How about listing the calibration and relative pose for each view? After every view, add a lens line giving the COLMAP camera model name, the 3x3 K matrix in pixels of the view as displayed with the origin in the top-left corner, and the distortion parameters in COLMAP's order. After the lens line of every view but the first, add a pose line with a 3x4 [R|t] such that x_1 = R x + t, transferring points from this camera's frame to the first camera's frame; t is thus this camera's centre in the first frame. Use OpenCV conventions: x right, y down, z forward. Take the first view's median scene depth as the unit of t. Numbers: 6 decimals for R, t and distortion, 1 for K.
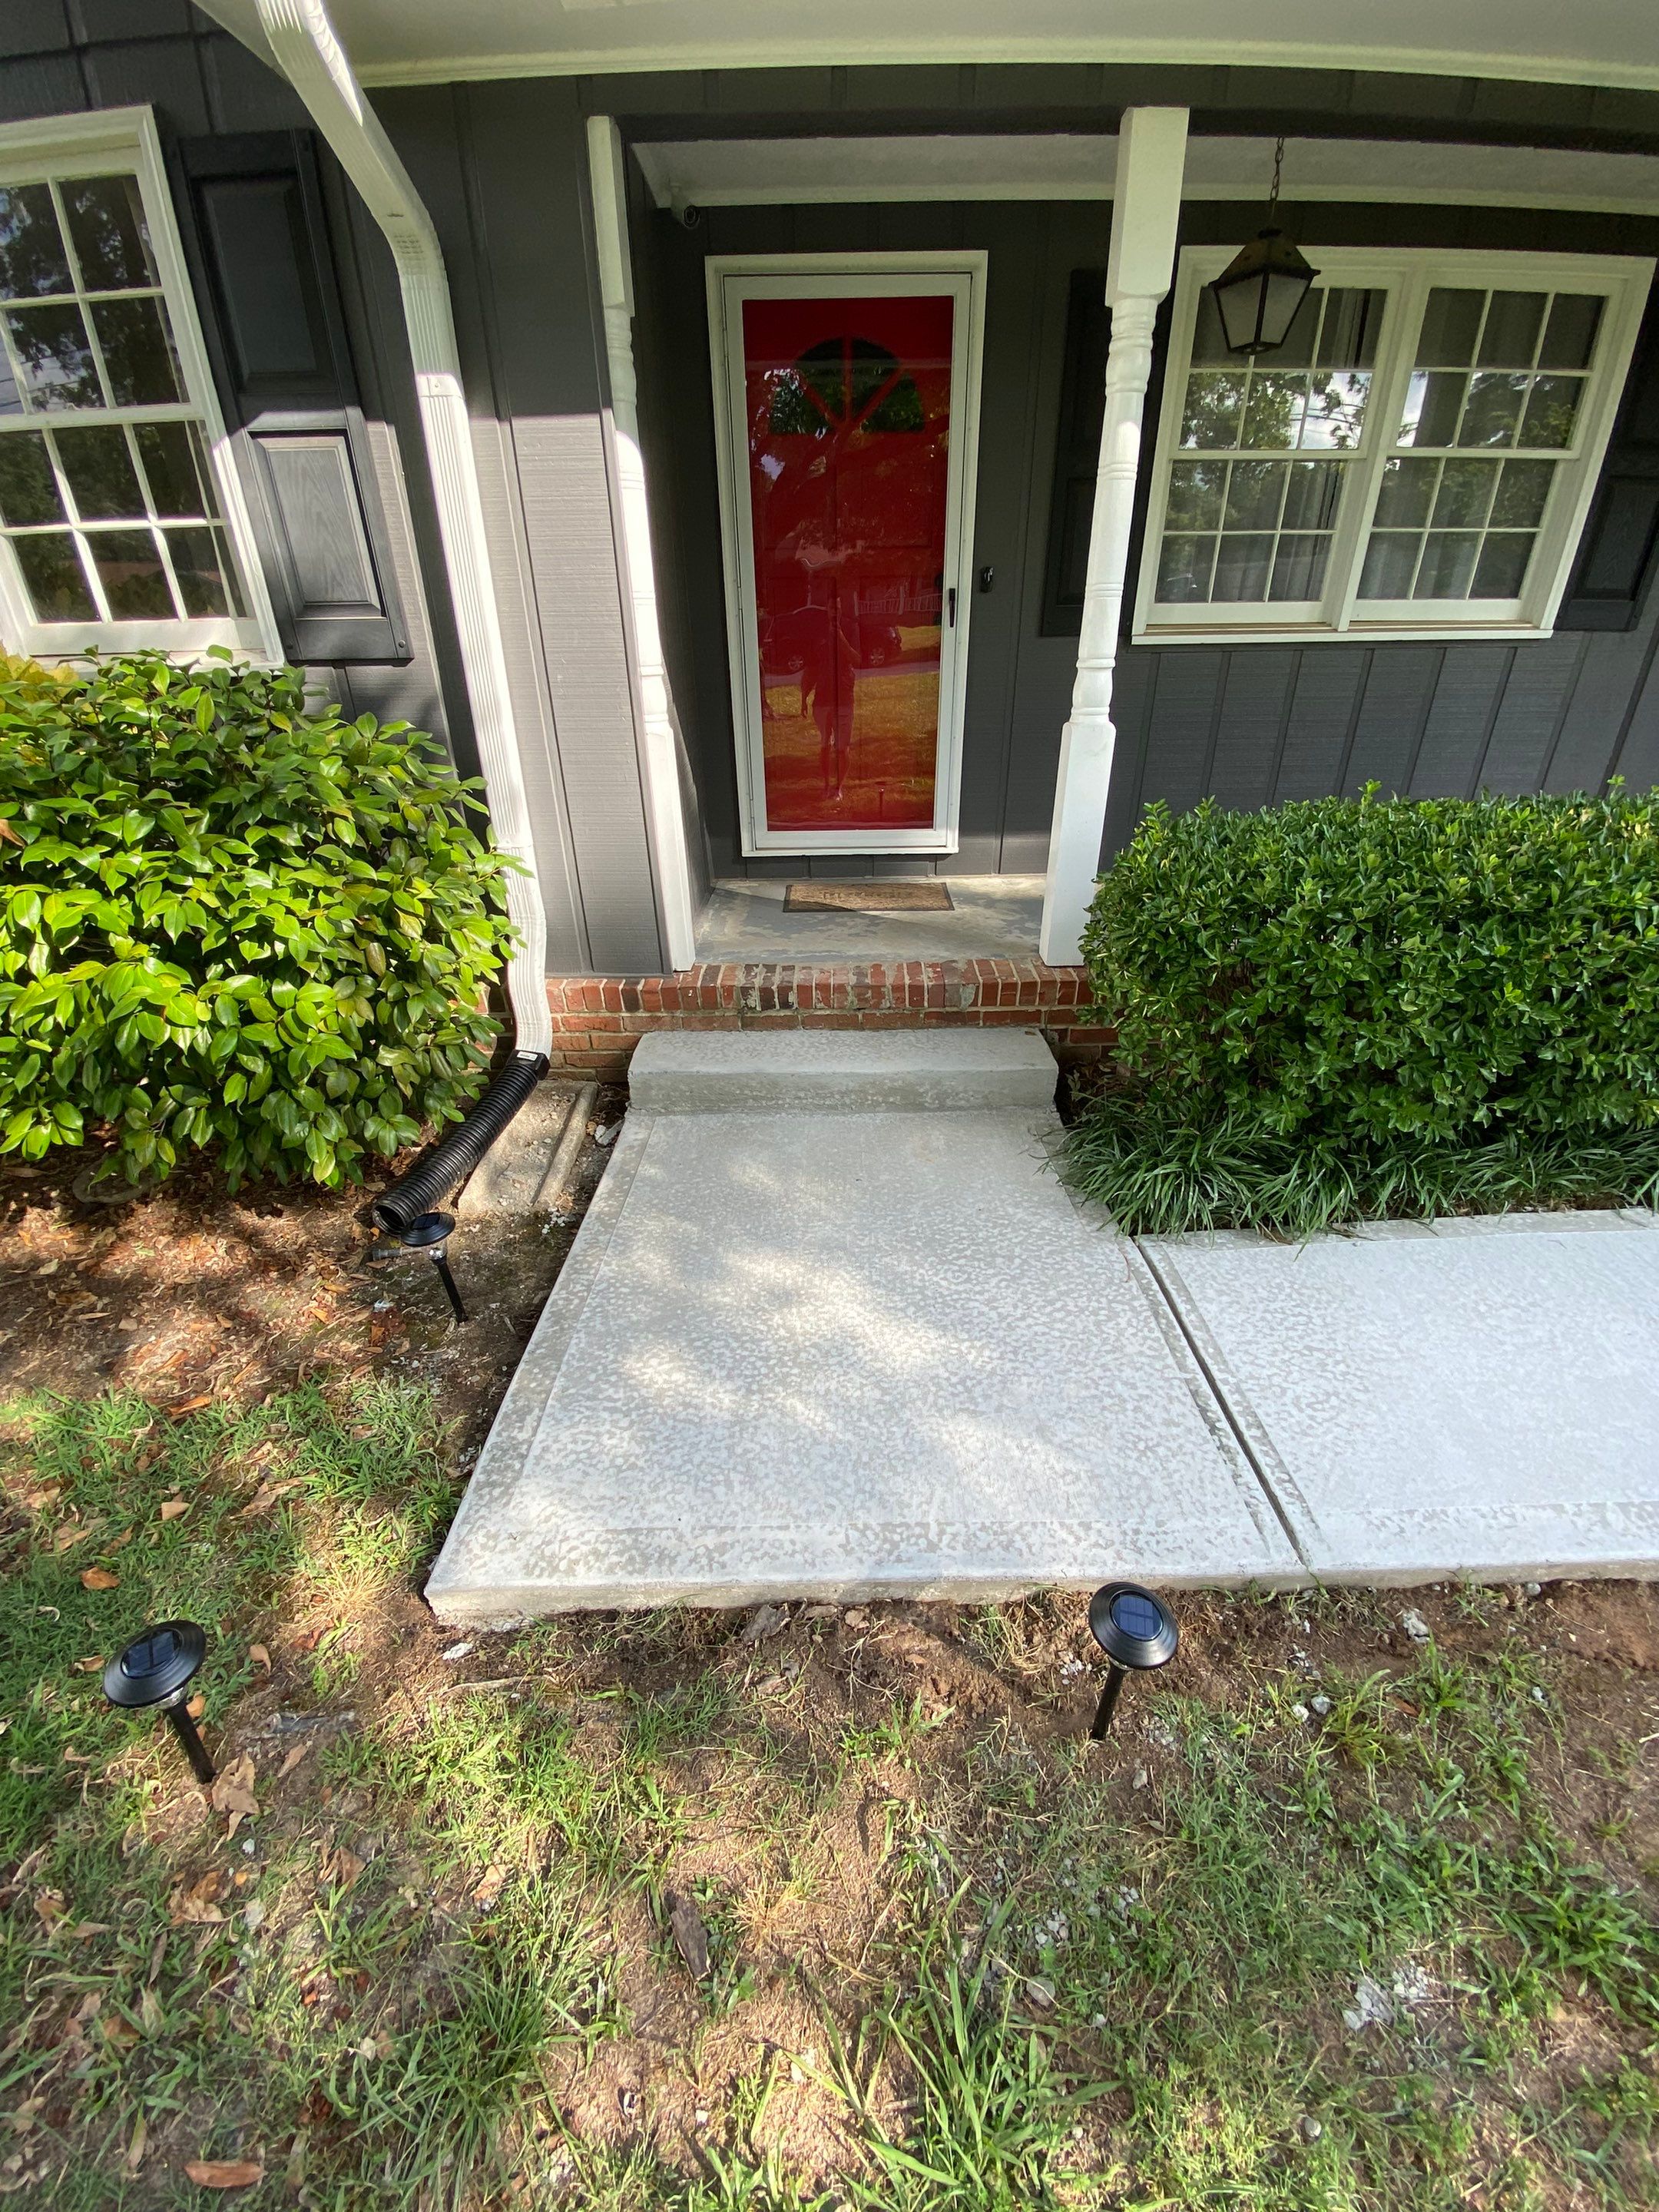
lens RADIAL K [[891.2, 0, 806.3], [0, 891.2, 1139.7], [0, 0, 1]] dist [0.000206, -0.014816]
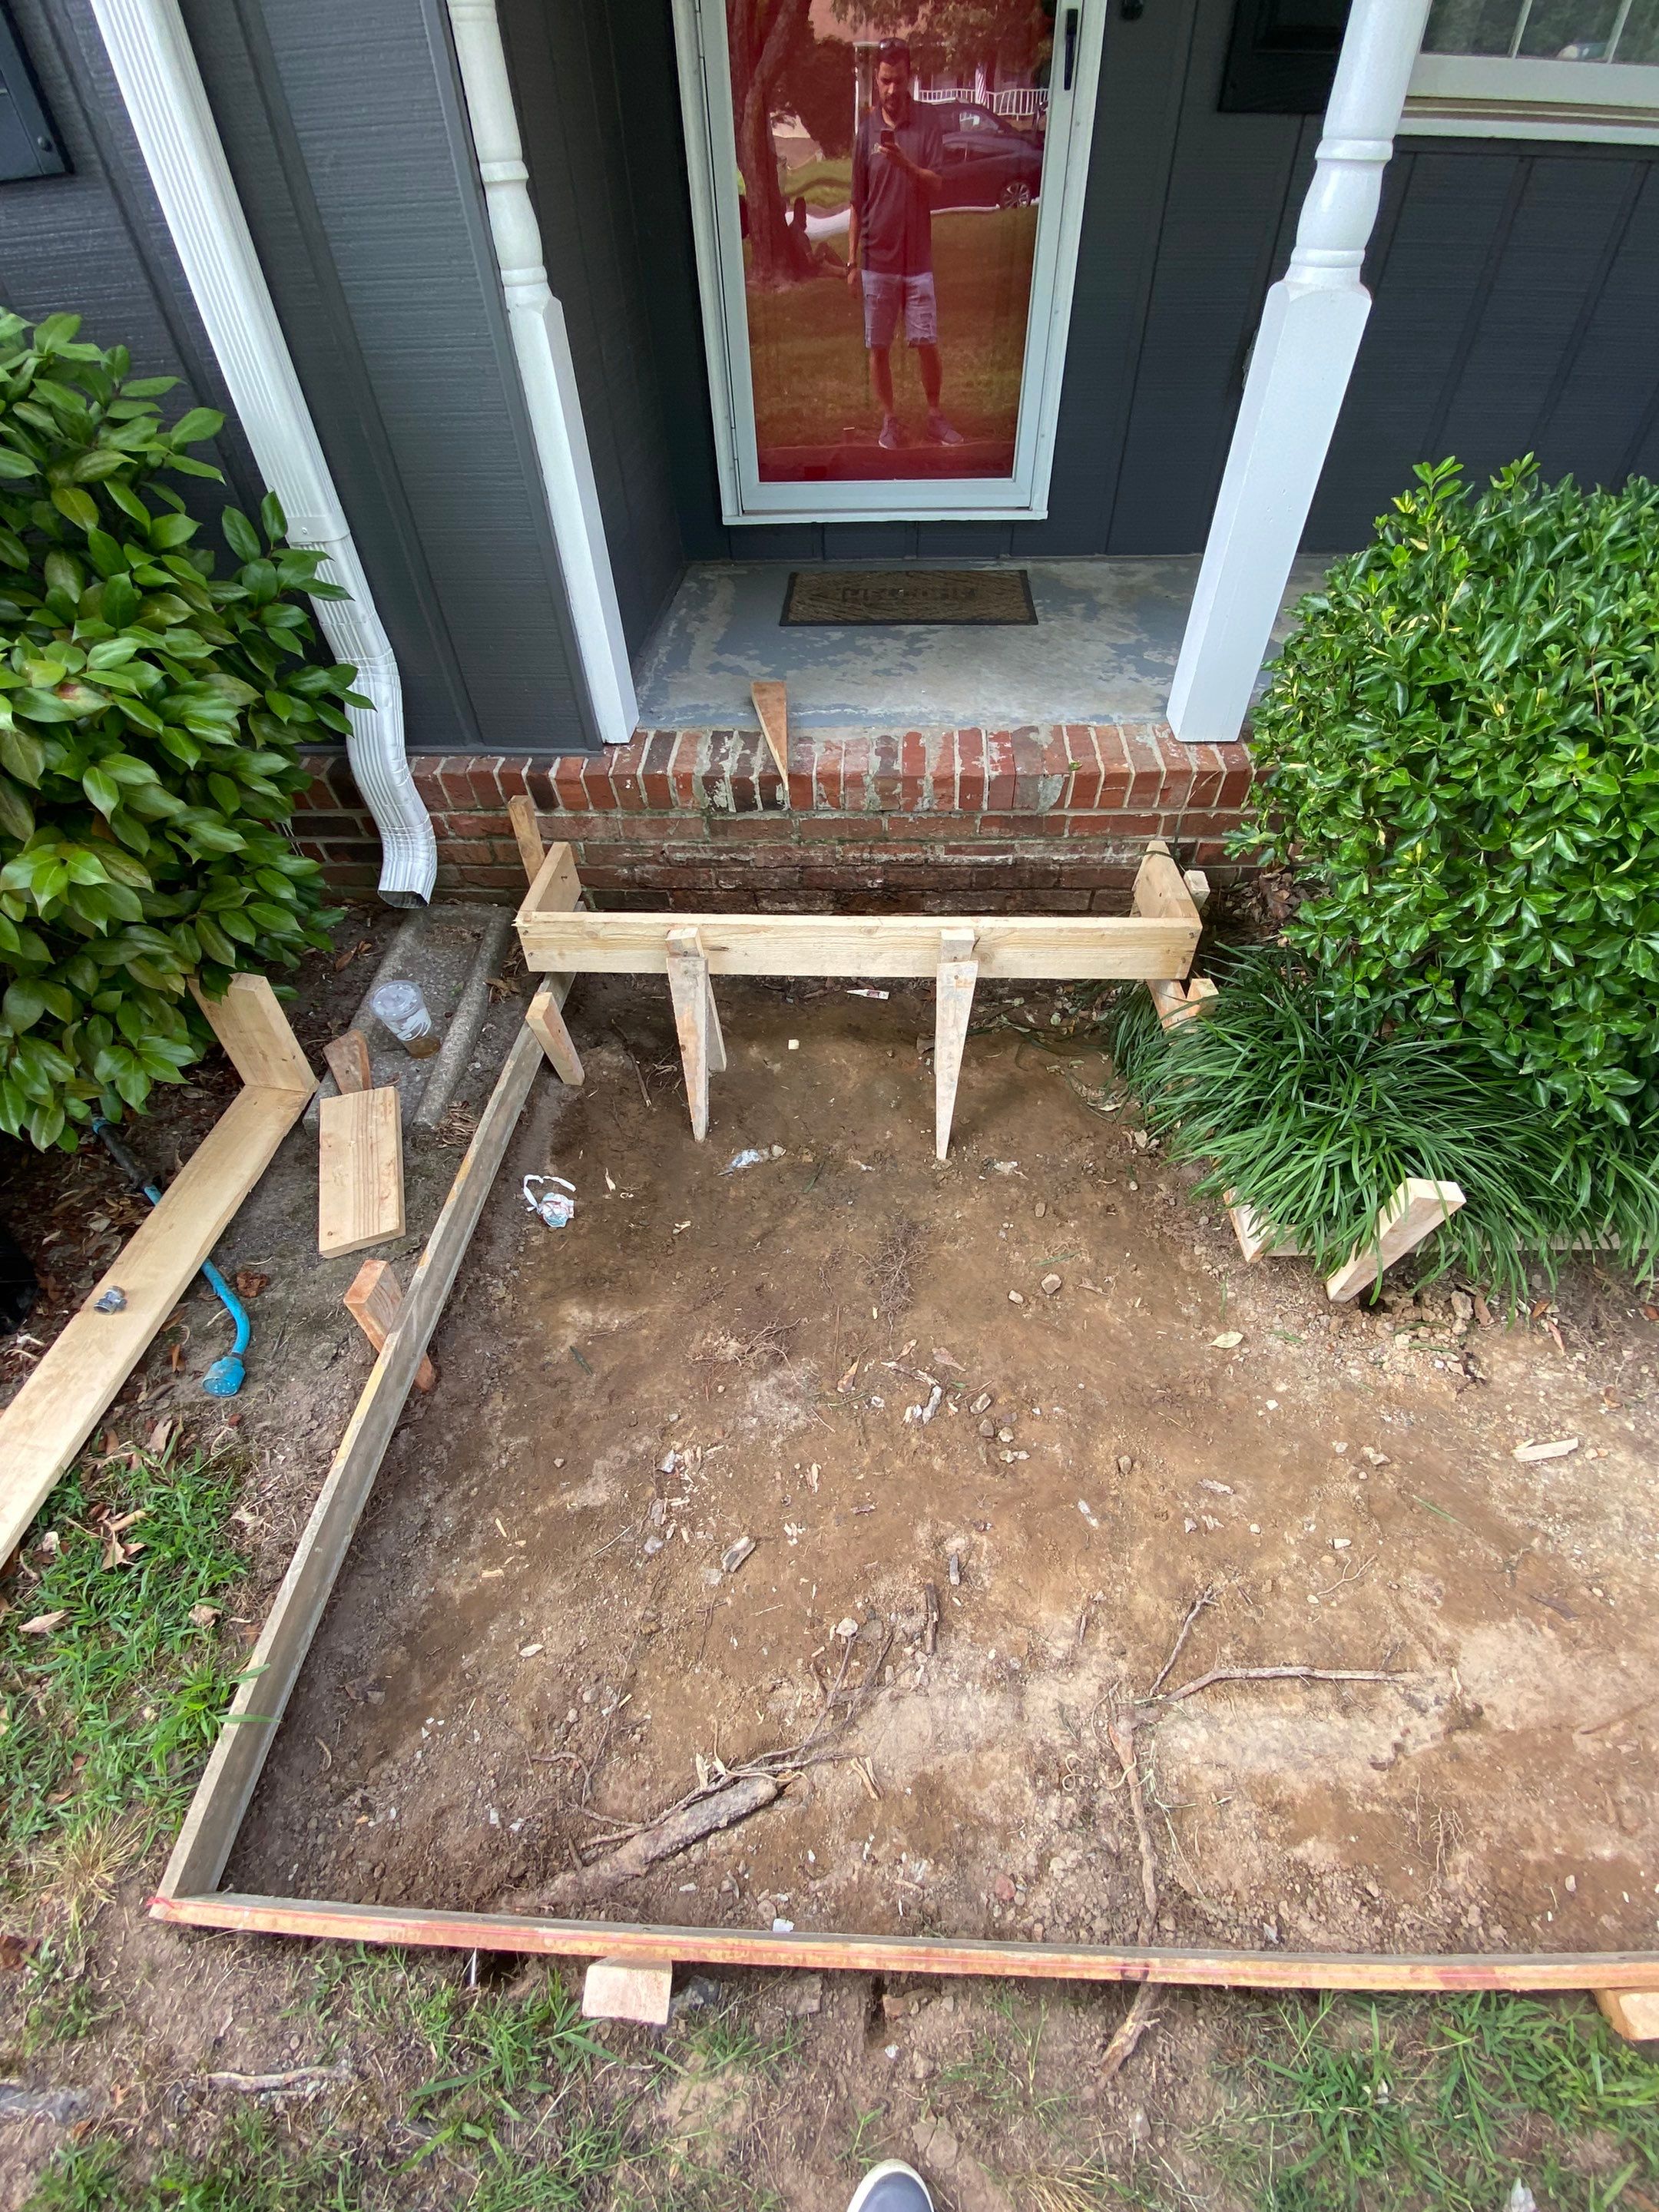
lens RADIAL K [[895.2, 0, 826.4], [0, 895.2, 1100.0], [0, 0, 1]] dist [0.035673, -0.028509]
pose [[0.999707, 0.015404, -0.018698, 0.032966], [-0.009317, 0.956922, 0.290196, -0.135231], [0.022363, -0.289936, 0.956785, 0.298887]]
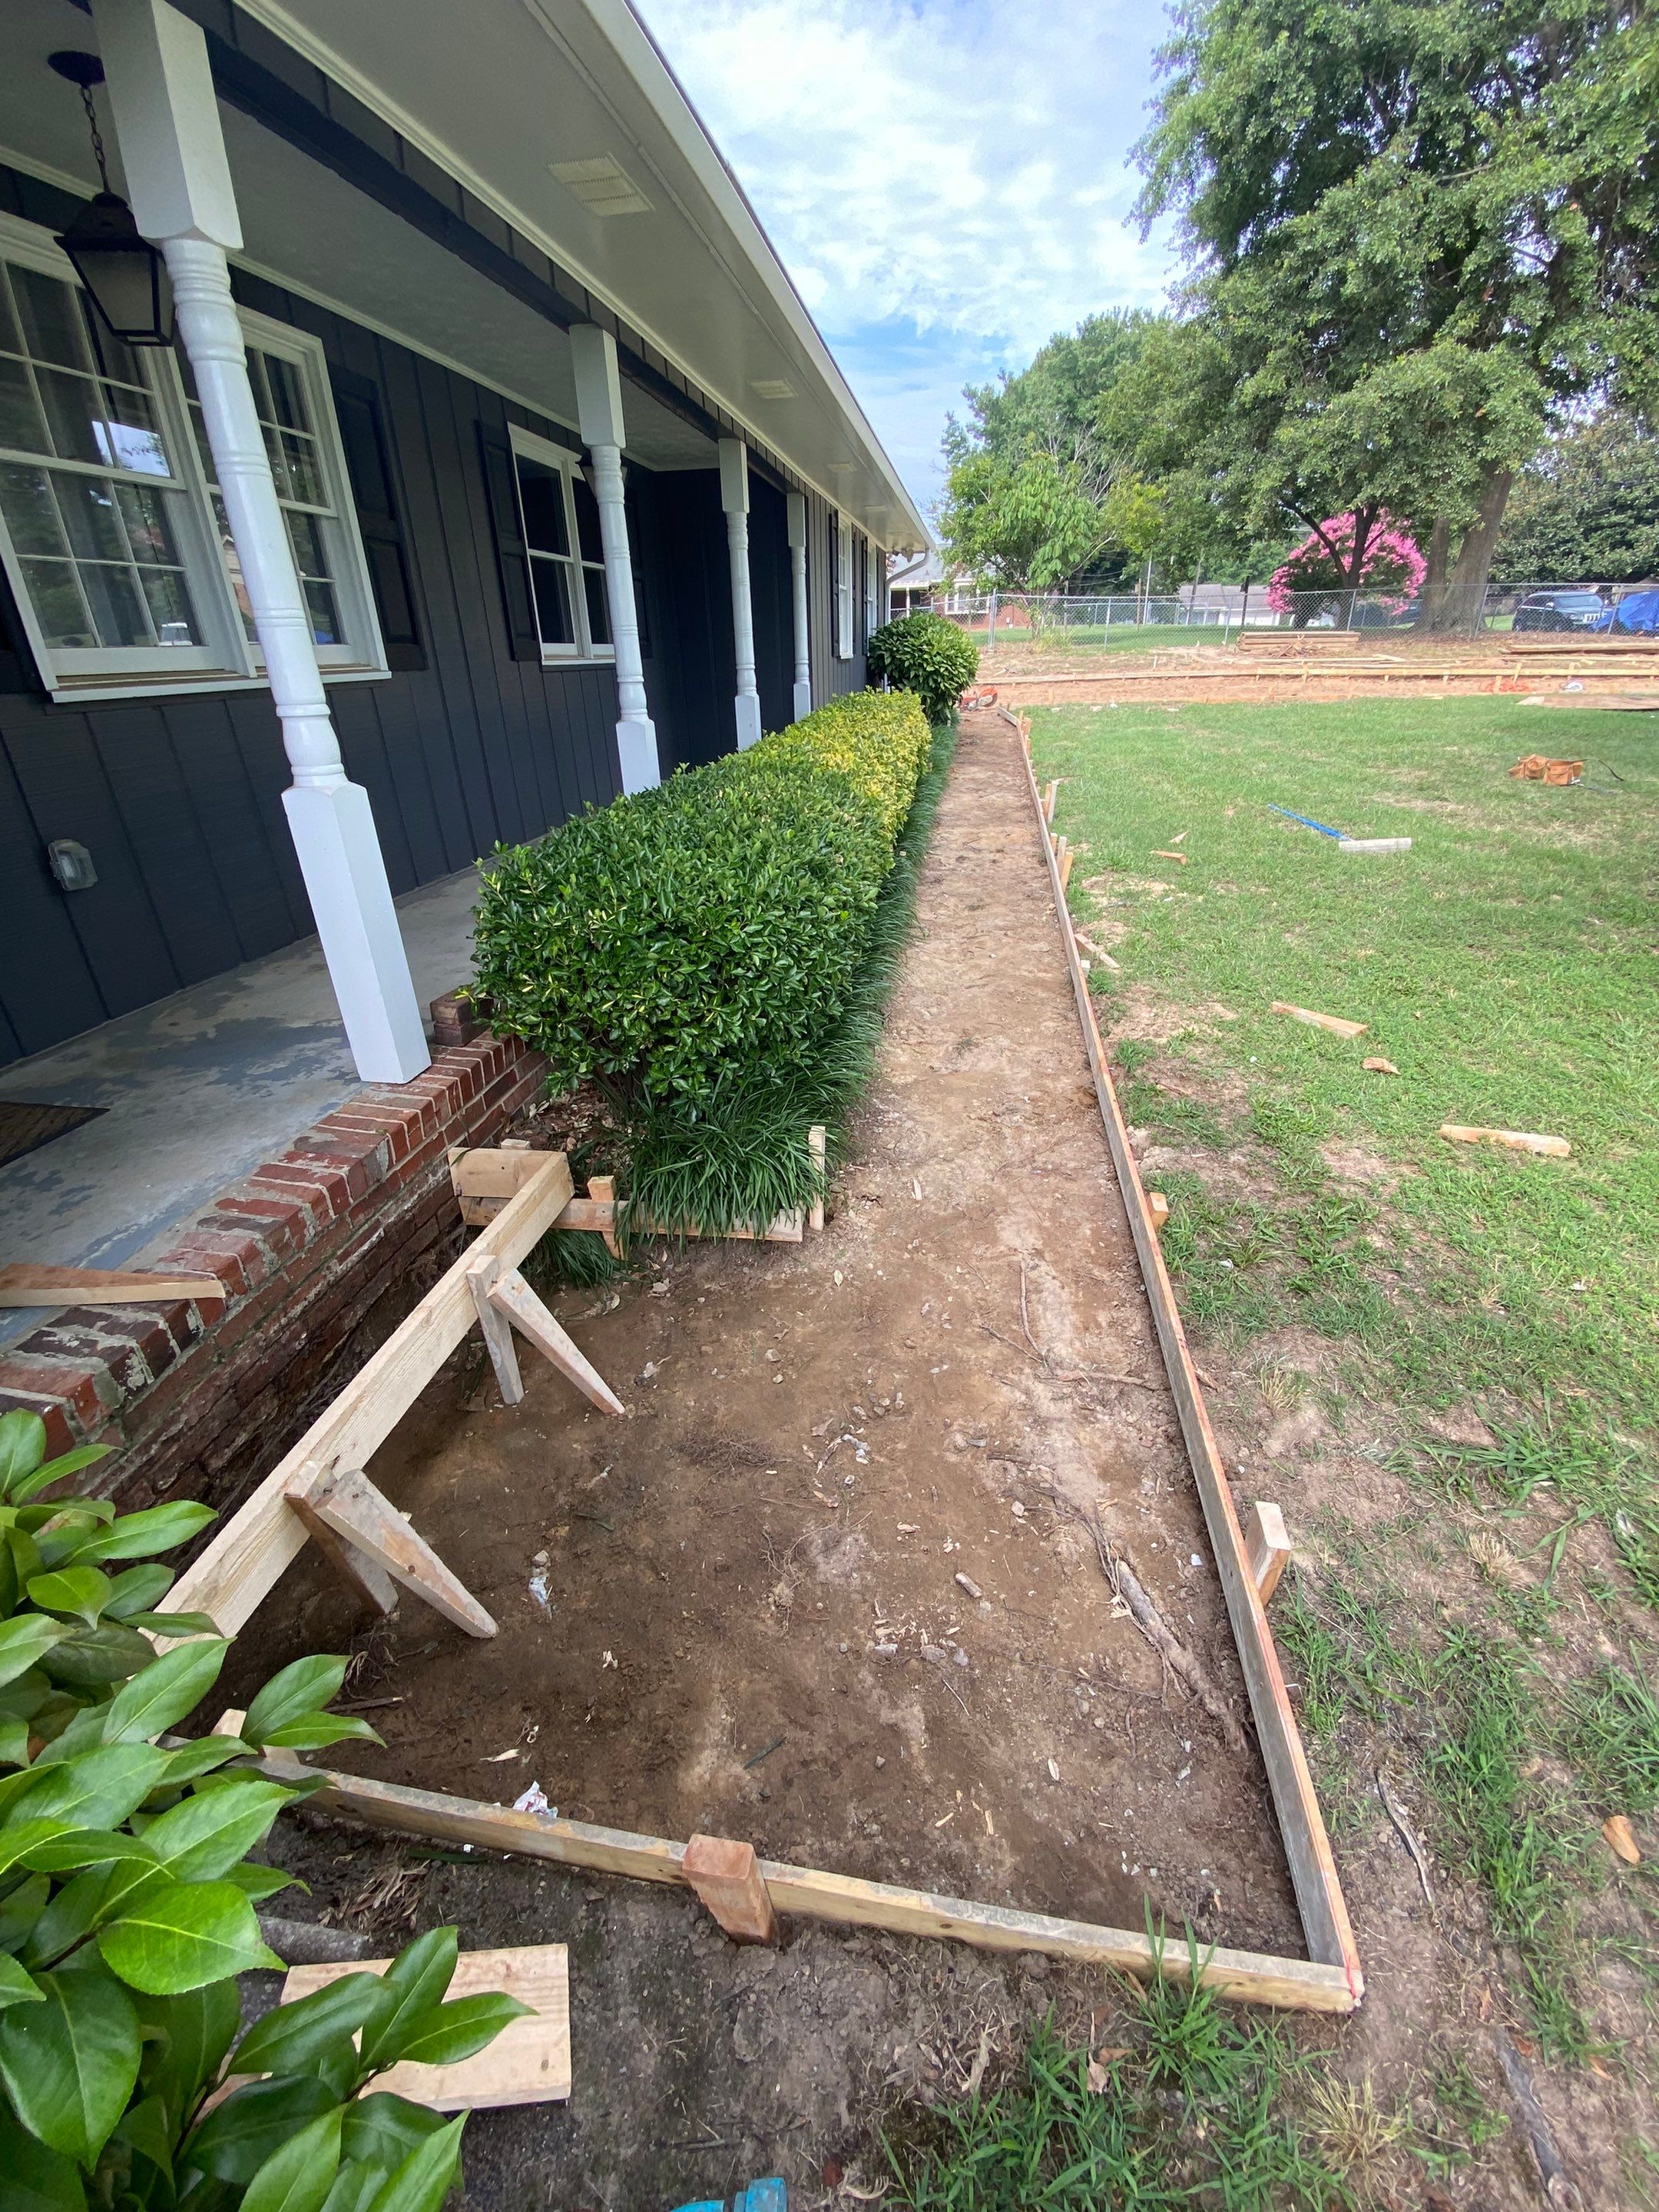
lens RADIAL K [[895.2, 0, 826.4], [0, 895.2, 1100.0], [0, 0, 1]] dist [0.035673, -0.028509]
pose [[0.138234, -0.425185, 0.894488, -0.397256], [0.517607, 0.801015, 0.300762, -0.231728], [-0.844378, 0.421417, 0.330806, 0.433825]]
